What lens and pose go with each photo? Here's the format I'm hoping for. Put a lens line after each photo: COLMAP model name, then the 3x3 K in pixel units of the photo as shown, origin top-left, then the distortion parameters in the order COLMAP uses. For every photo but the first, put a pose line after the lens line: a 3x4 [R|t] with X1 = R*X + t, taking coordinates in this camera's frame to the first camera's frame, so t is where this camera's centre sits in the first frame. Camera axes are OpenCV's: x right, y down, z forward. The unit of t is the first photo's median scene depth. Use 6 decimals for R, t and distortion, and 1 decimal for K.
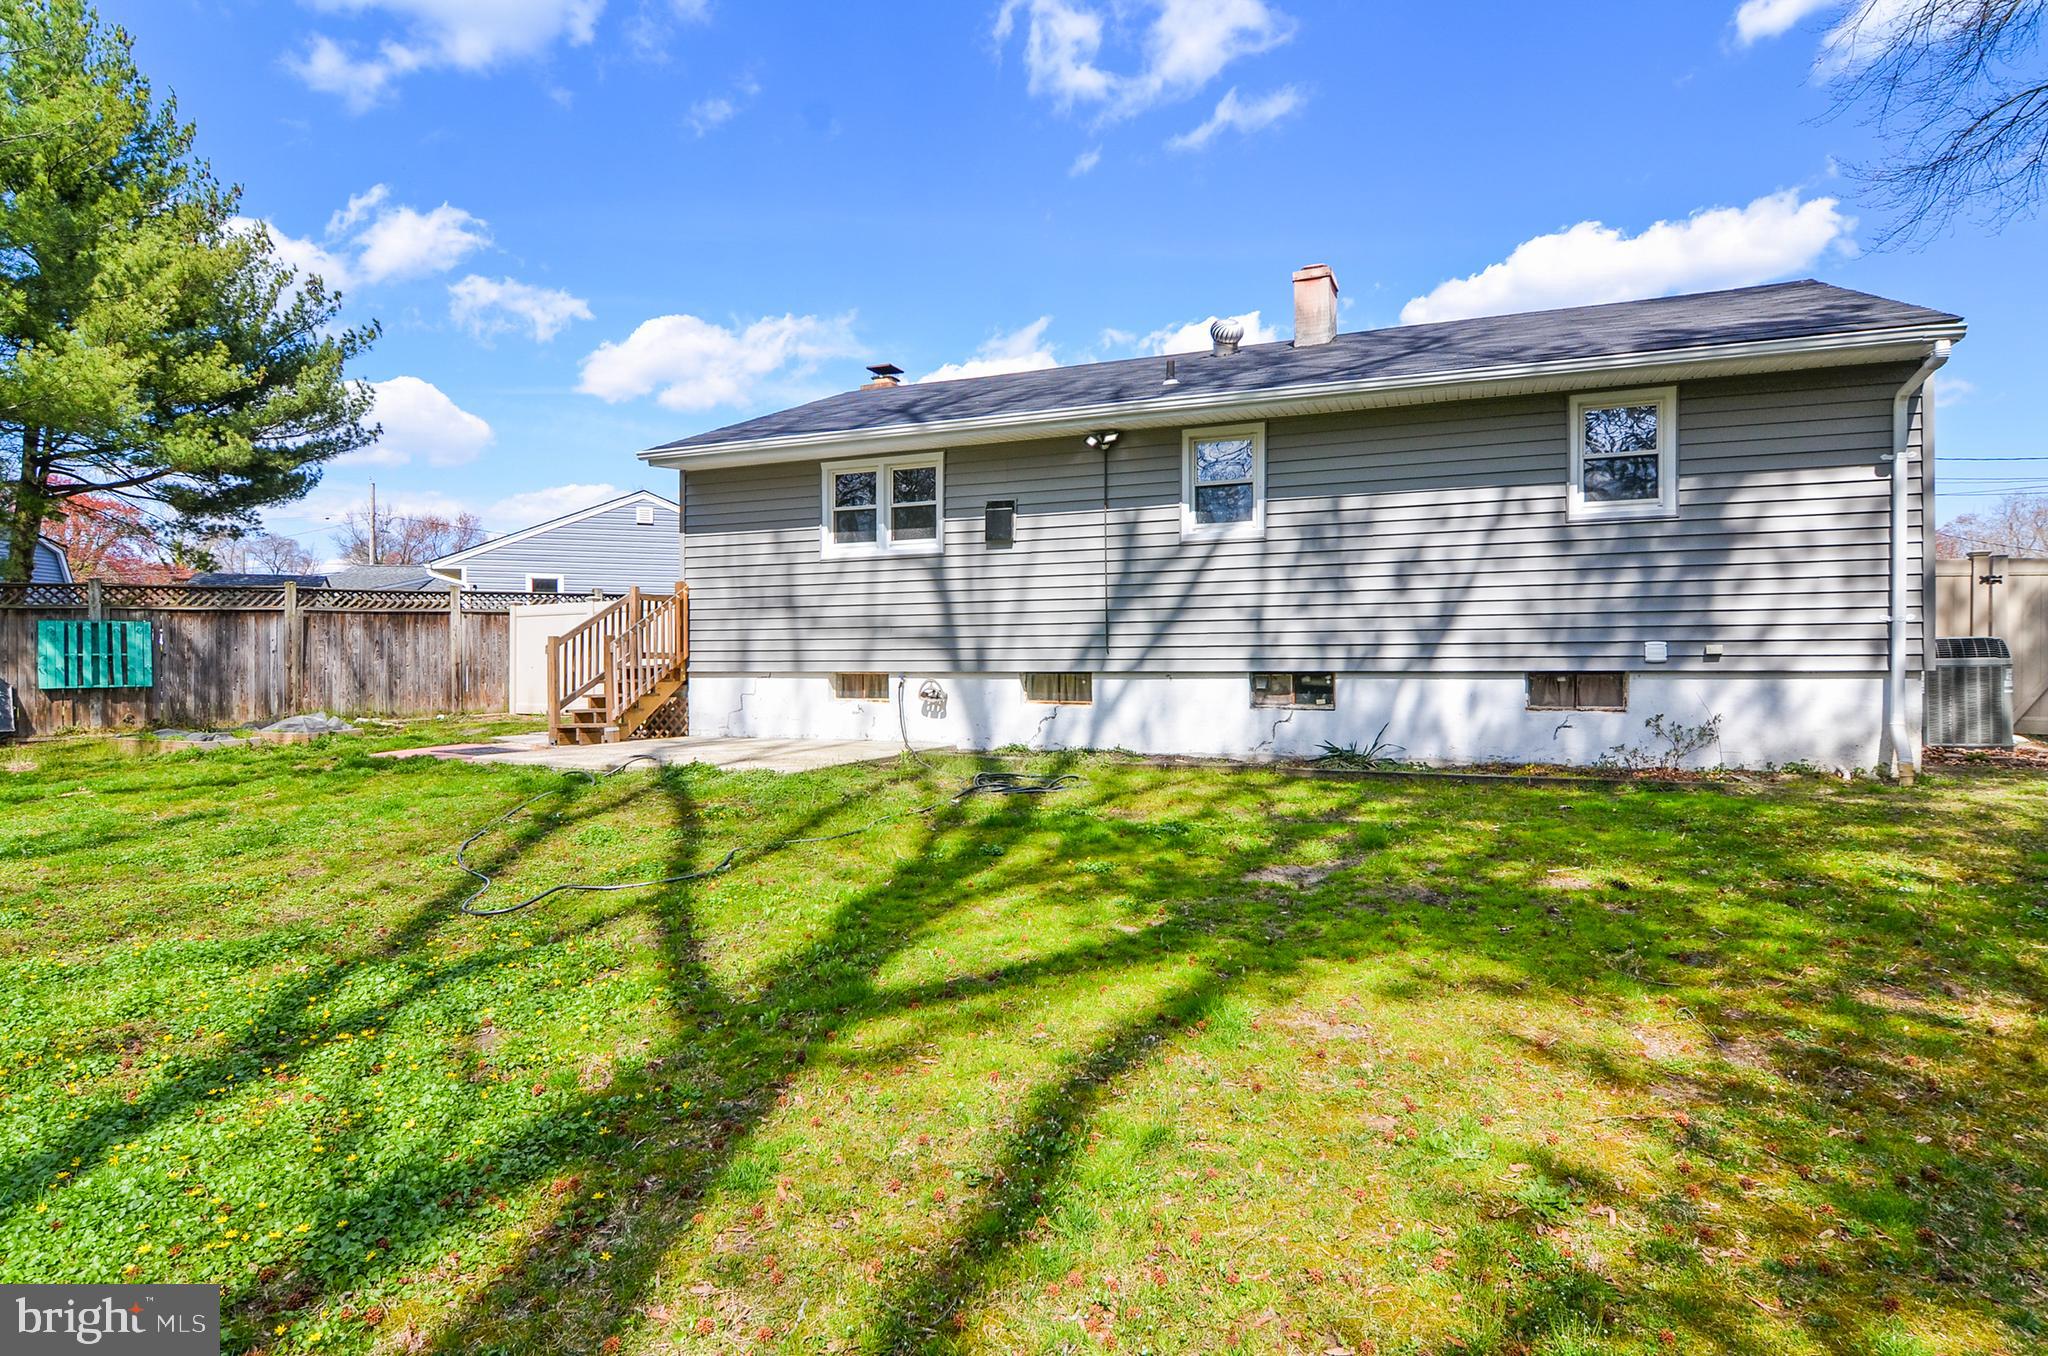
lens RADIAL K [[1108.0, 0, 1024.0], [0, 1108.0, 678.0], [0, 0, 1]] dist [0.001704, -0.011258]
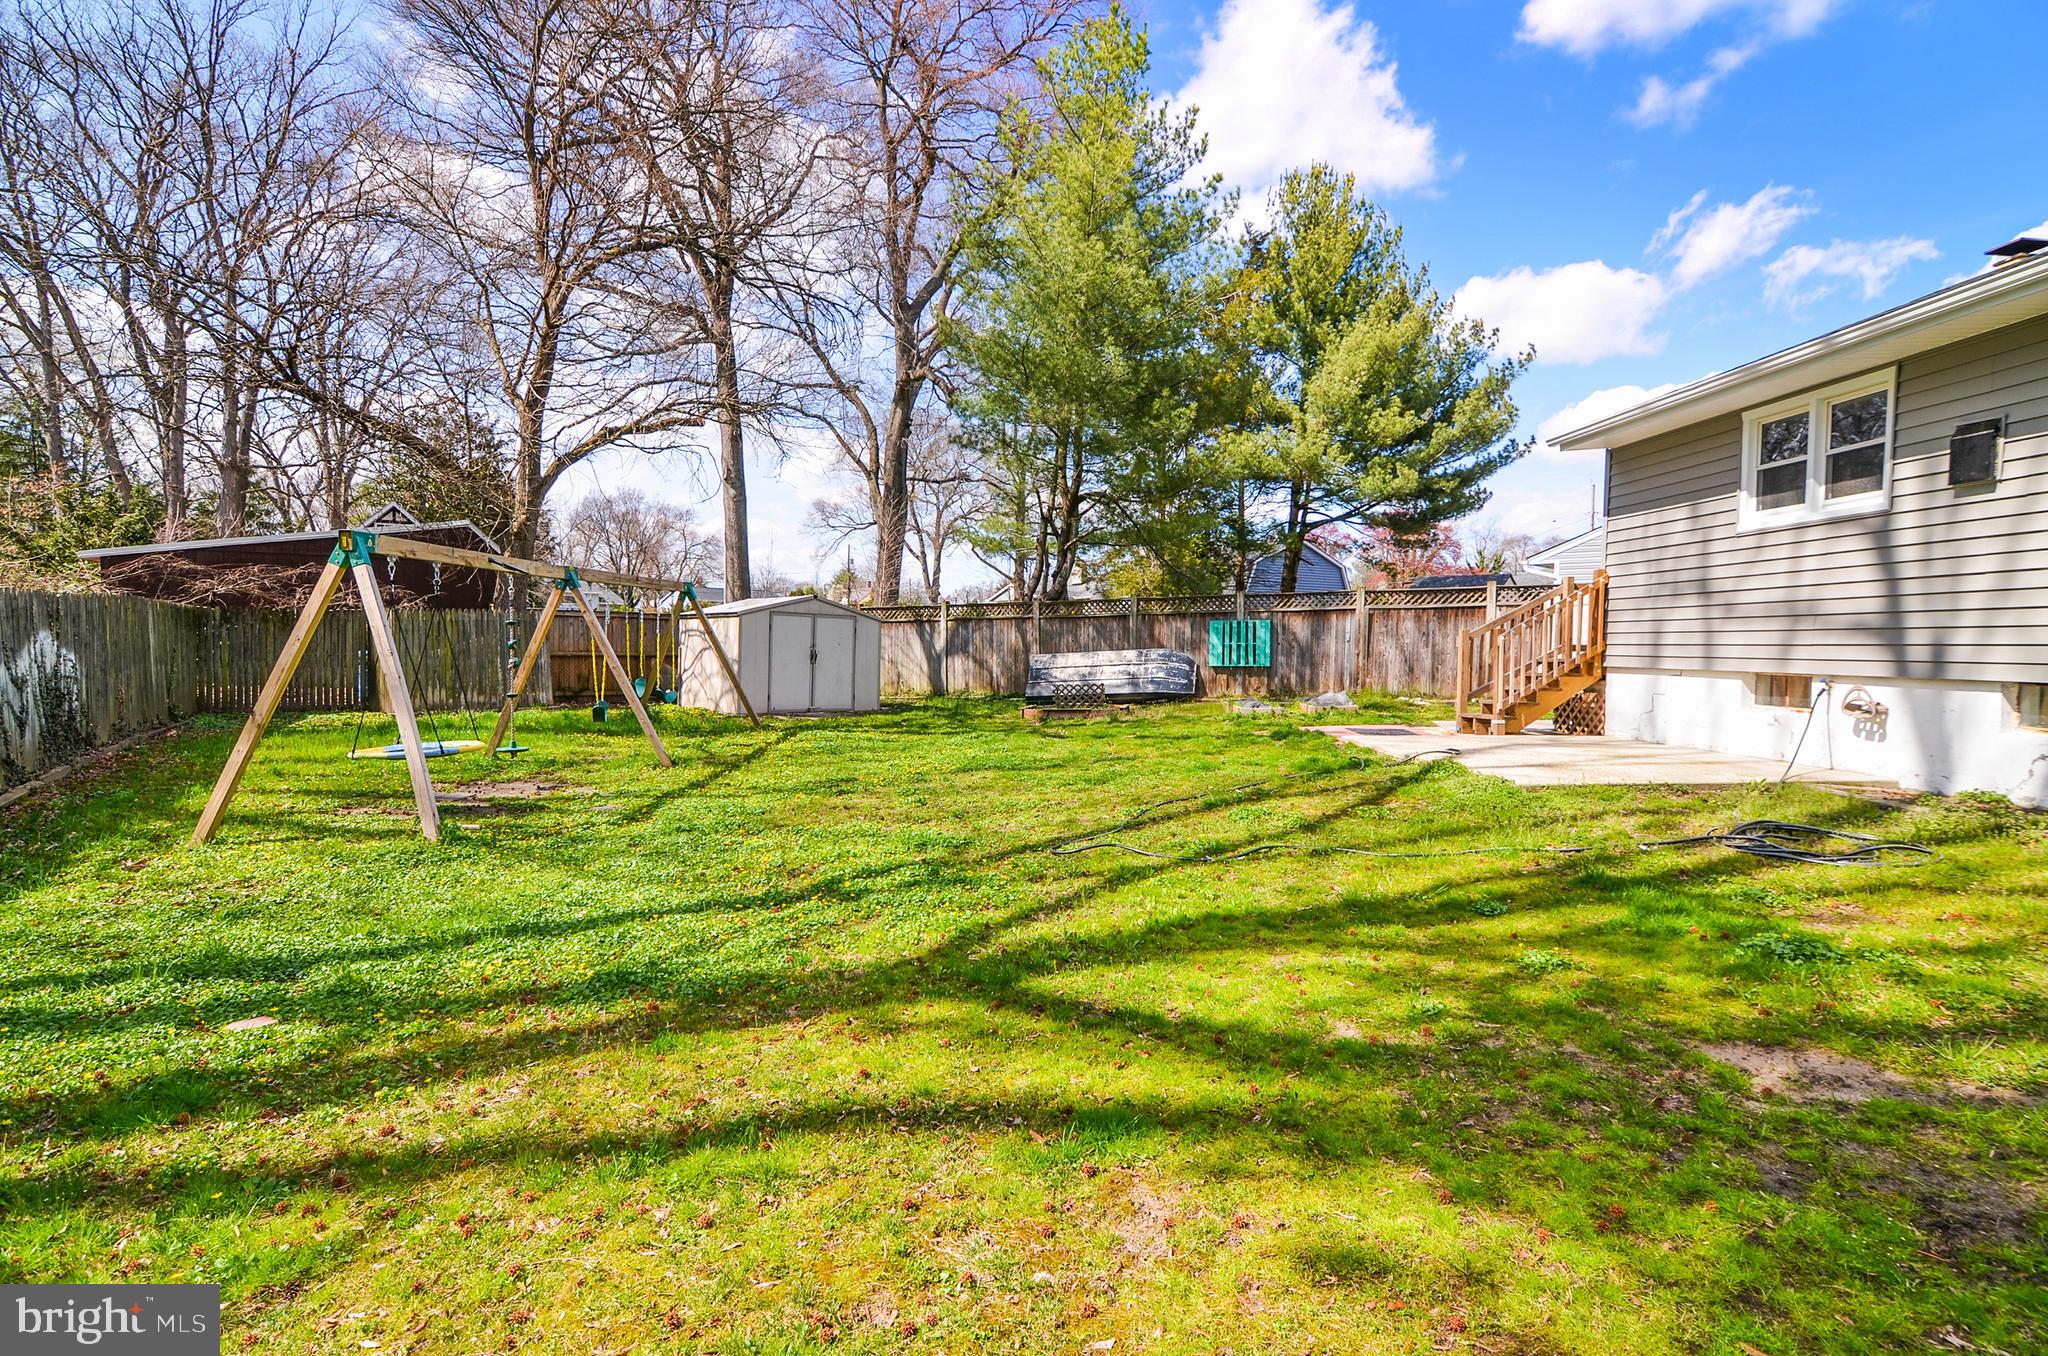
lens RADIAL K [[995.9, 0, 1024.0], [0, 995.9, 678.0], [0, 0, 1]] dist [-0.001418, -0.014320]
pose [[0.411765, 0.036740, -0.910549, 0.263163], [-0.017425, 0.999322, 0.032441, -0.014876], [0.911123, 0.002508, 0.412126, 0.222031]]
